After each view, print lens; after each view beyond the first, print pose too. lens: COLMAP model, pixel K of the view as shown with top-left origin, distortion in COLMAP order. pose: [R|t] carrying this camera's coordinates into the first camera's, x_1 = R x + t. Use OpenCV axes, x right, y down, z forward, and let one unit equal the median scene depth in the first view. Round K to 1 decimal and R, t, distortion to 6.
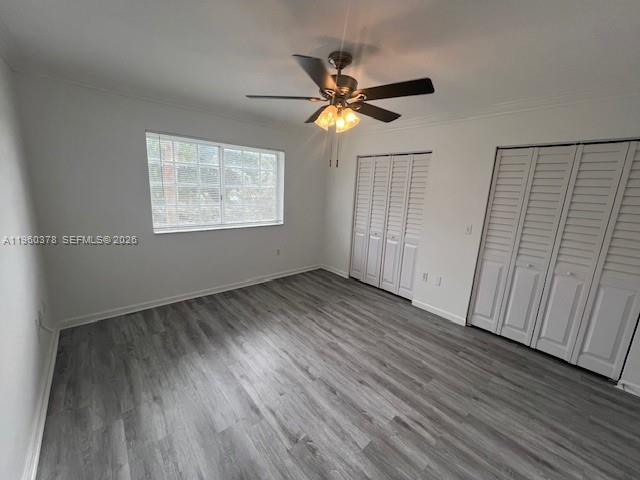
lens RADIAL K [[254.9, 0, 319.6], [0, 254.9, 238.7], [0, 0, 1]] dist [0.000829, -0.000430]
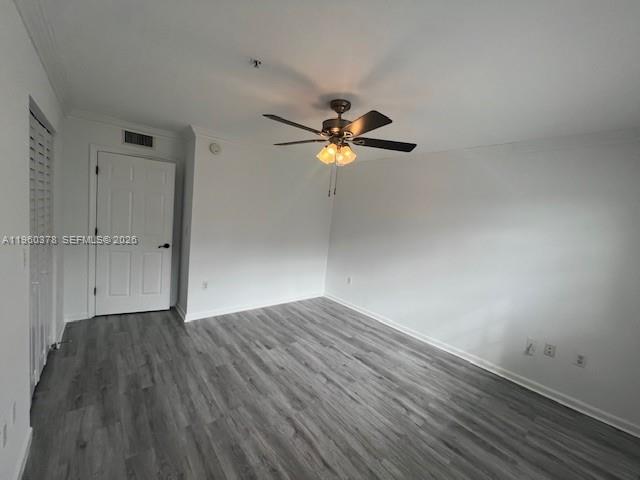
lens RADIAL K [[254.9, 0, 319.2], [0, 254.9, 239.0], [0, 0, 1]] dist [0.000829, -0.000430]
pose [[-0.989819, -0.141805, 0.012251, 0.053728], [-0.131930, 0.946374, 0.294909, -0.338435], [-0.053414, 0.290290, -0.955447, 1.691357]]
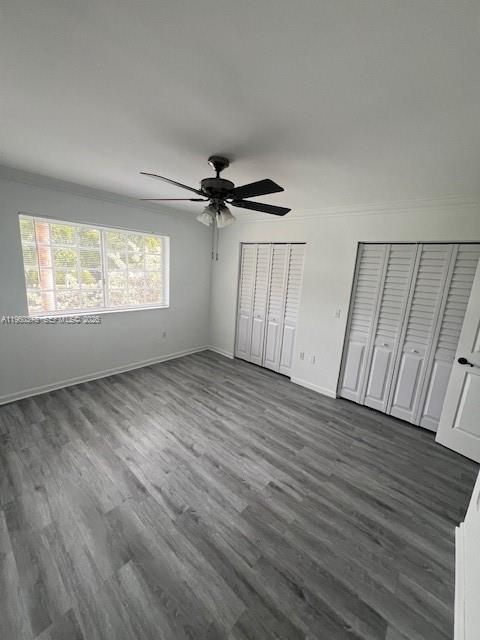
lens RADIAL K [[254.9, 0, 244.6], [0, 254.9, 318.3], [0, 0, 1]] dist [0.000829, -0.000430]
pose [[0.990411, -0.010309, 0.137770, 0.024973], [0.009289, 0.999924, 0.008049, -0.033244], [-0.137843, -0.006692, 0.990432, -0.079763]]
